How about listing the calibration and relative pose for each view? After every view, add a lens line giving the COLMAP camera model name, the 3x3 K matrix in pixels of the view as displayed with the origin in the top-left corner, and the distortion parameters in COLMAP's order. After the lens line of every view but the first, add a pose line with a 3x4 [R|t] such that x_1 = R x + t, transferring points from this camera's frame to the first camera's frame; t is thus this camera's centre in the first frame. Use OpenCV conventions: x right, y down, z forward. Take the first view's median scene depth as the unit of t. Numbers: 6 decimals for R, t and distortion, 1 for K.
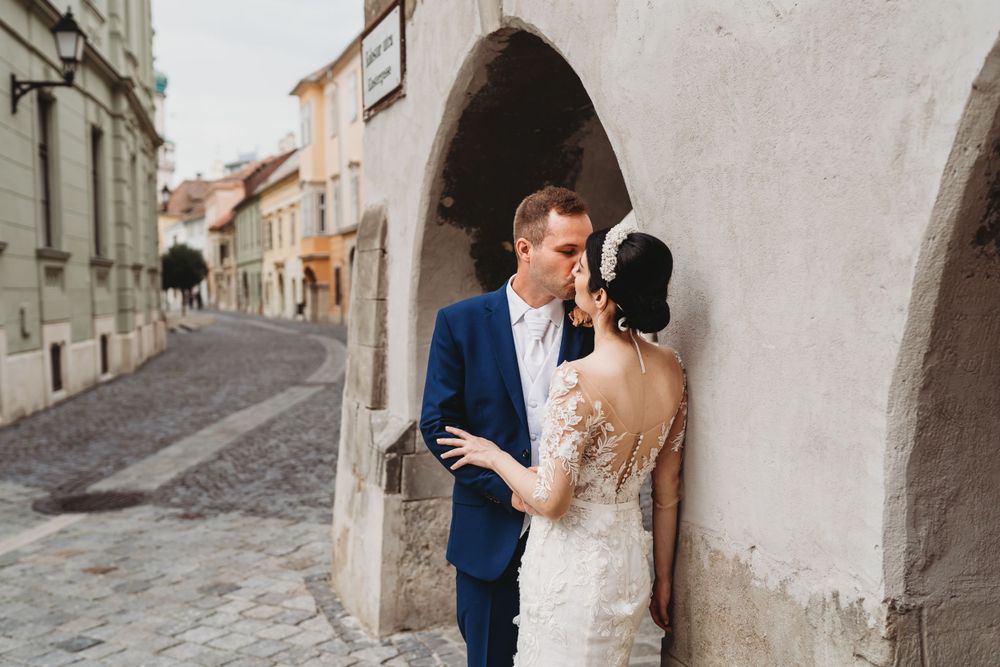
lens RADIAL K [[1200.6, 0, 499.0], [0, 1200.6, 329.7], [0, 0, 1]] dist [0.004968, 0.000000]
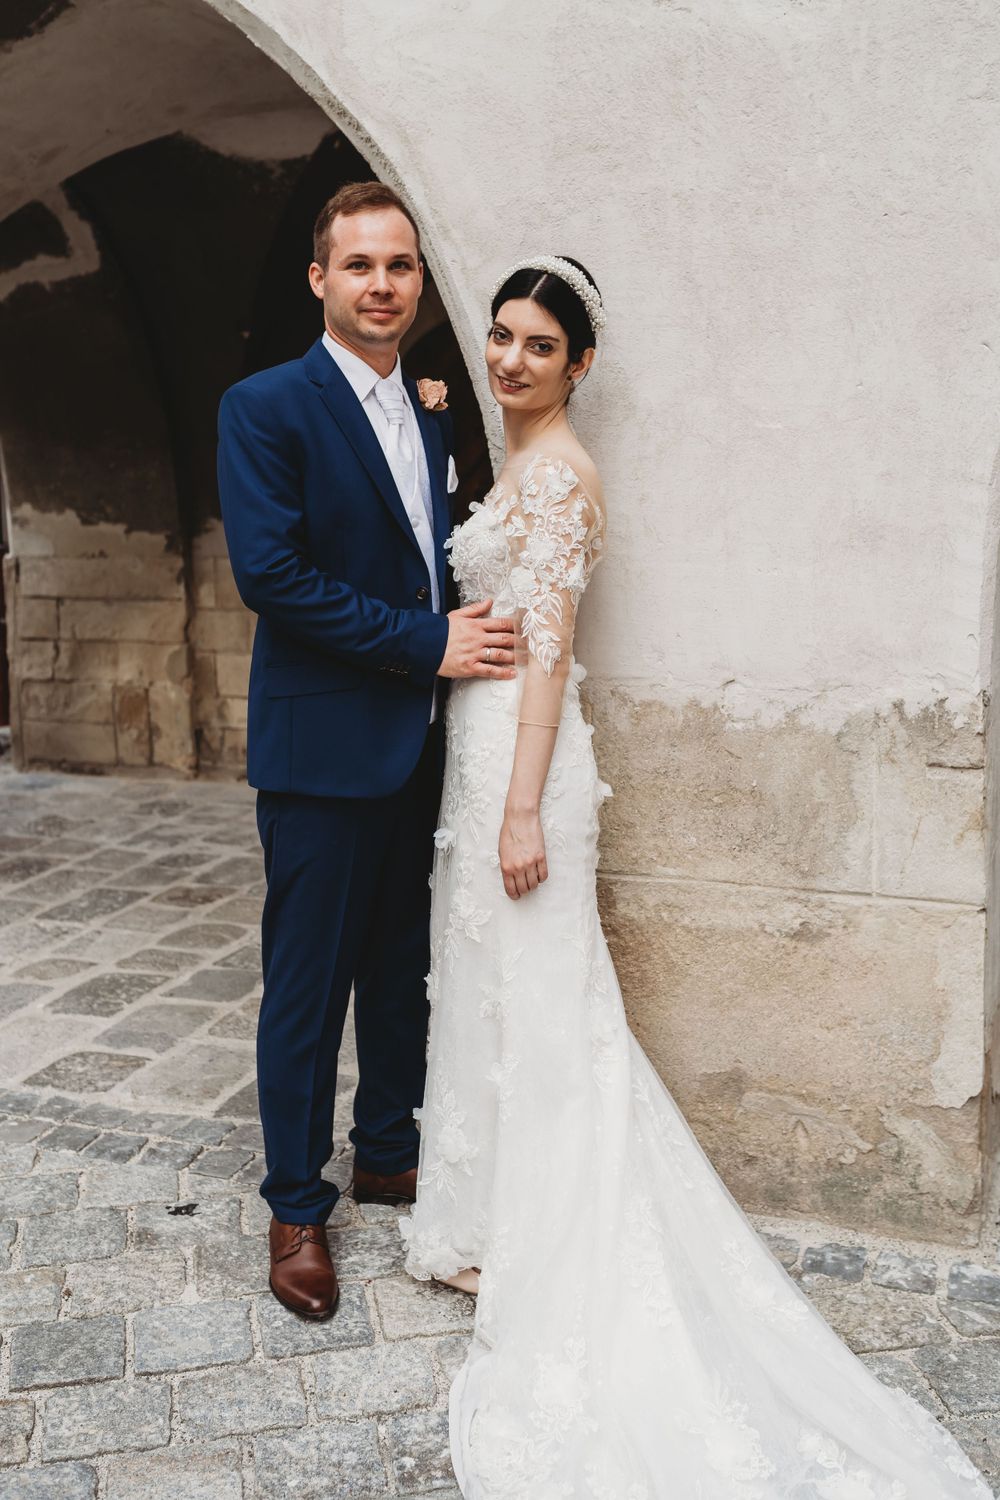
lens RADIAL K [[1800.9, 0, 499.3], [0, 1800.9, 746.8], [0, 0, 1]] dist [0.004968, 0.000000]
pose [[0.586449, -0.131367, 0.799262, -0.896404], [0.045802, 0.990560, 0.129202, 0.064440], [-0.808690, -0.039162, 0.586930, 0.438778]]
